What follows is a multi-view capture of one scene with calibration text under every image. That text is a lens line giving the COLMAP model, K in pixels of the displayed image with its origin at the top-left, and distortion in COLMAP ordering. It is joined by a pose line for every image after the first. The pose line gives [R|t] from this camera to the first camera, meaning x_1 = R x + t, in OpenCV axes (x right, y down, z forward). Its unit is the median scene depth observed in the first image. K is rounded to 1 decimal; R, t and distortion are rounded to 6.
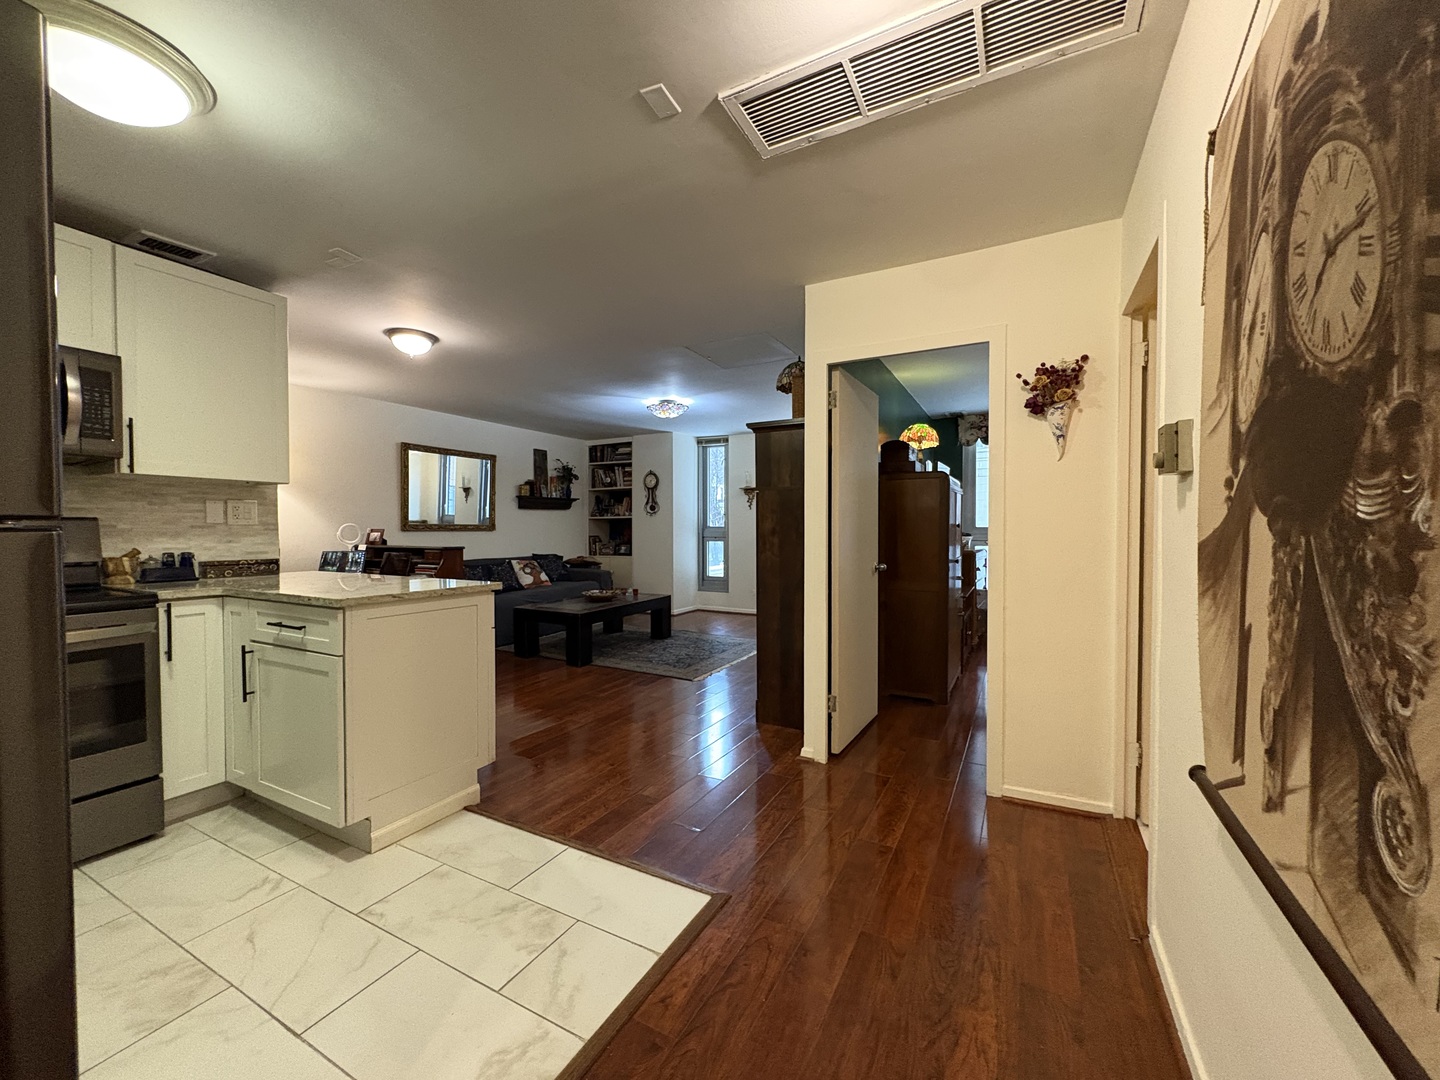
lens RADIAL K [[573.1, 0, 720.2], [0, 573.1, 541.0], [0, 0, 1]] dist [0.000318, 0.000443]
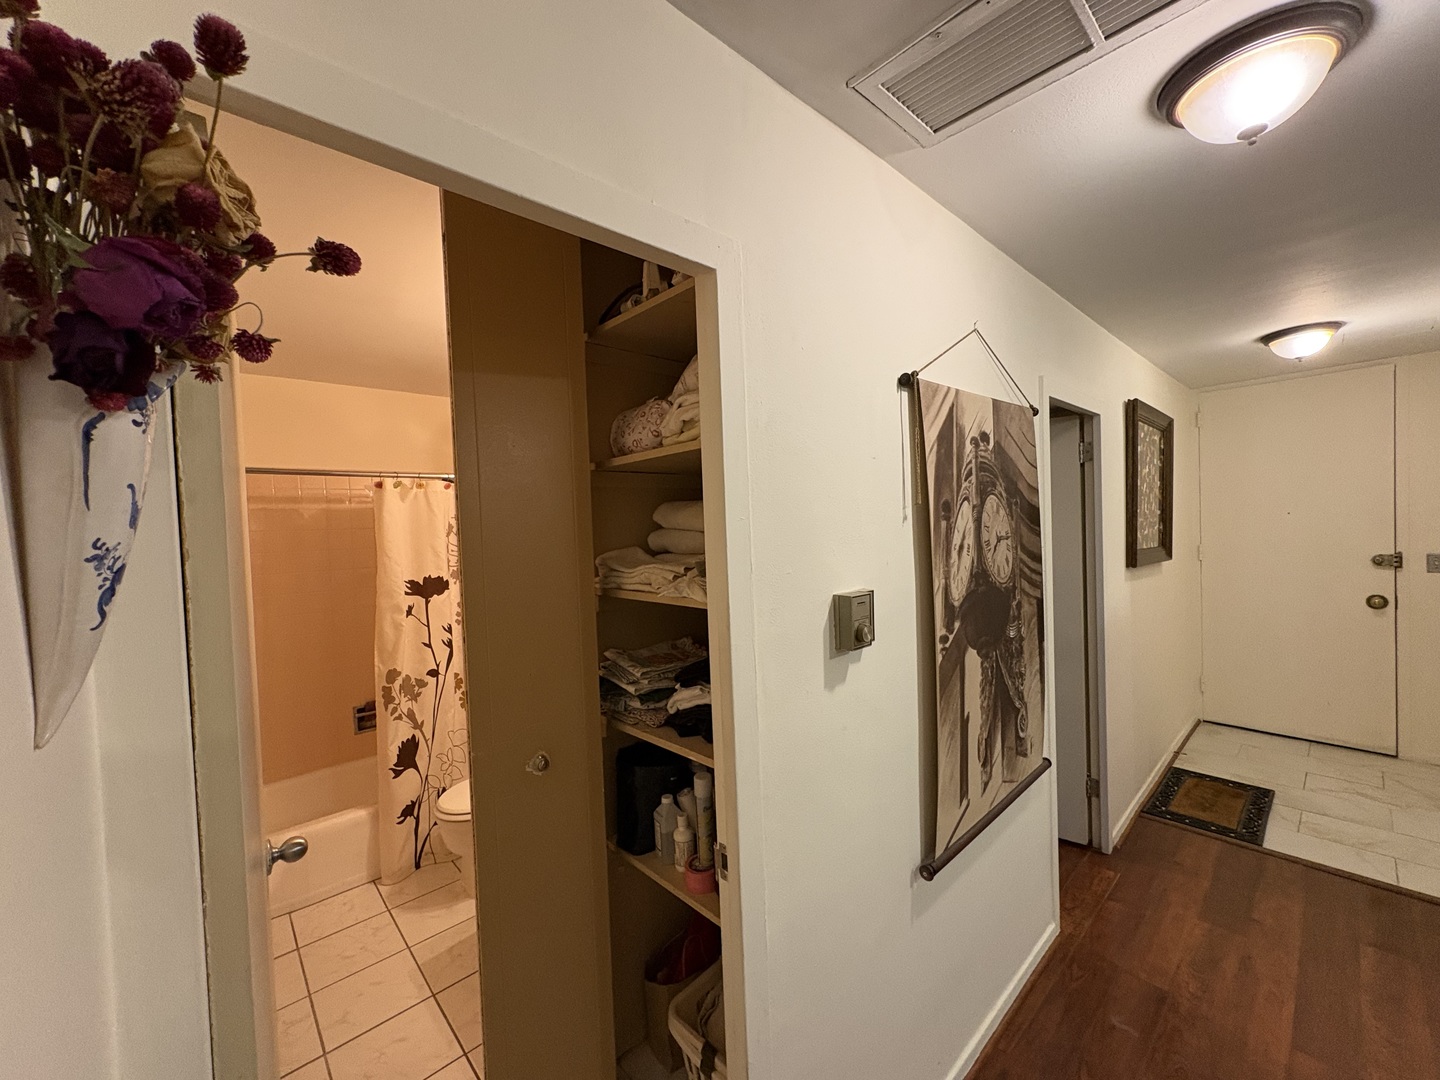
lens RADIAL K [[573.1, 0, 720.2], [0, 573.1, 541.0], [0, 0, 1]] dist [0.000318, 0.000443]
pose [[-0.945115, 0.028600, 0.325482, 0.274384], [0.045892, 0.997906, 0.045574, -0.131716], [-0.323498, 0.058010, -0.944449, 0.754394]]
